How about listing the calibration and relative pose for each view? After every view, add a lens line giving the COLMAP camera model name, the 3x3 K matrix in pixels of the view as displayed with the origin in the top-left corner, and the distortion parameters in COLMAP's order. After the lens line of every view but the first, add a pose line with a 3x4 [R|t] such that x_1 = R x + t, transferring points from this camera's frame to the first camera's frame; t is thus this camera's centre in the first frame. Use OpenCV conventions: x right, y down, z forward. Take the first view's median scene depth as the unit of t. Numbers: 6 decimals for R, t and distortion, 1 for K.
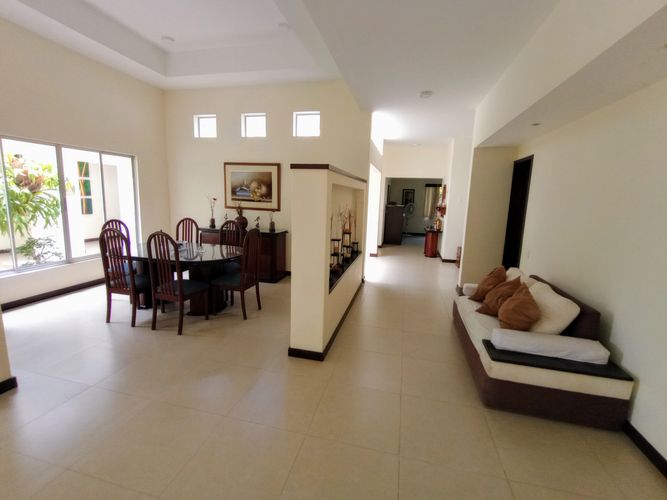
lens RADIAL K [[299.4, 0, 332.5], [0, 299.4, 242.6], [0, 0, 1]] dist [0.000437, 0.000310]
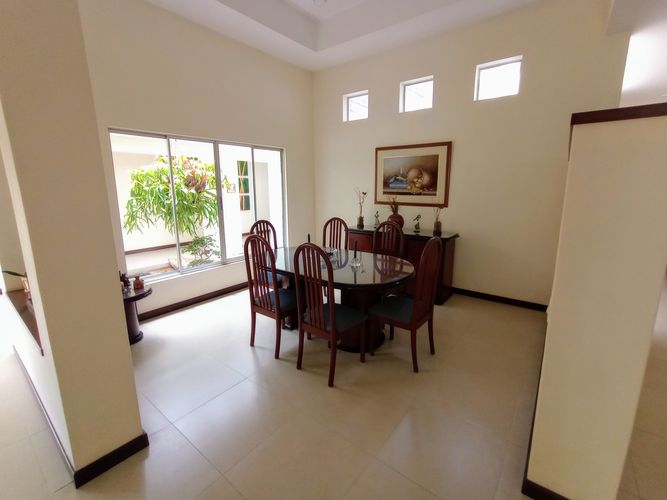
lens RADIAL K [[299.4, 0, 332.5], [0, 299.4, 242.6], [0, 0, 1]] dist [0.000437, 0.000310]
pose [[0.913087, 0.037866, -0.406003, -0.152486], [-0.025367, 0.999025, 0.036123, -0.042296], [0.406975, -0.022684, 0.913158, 0.236106]]
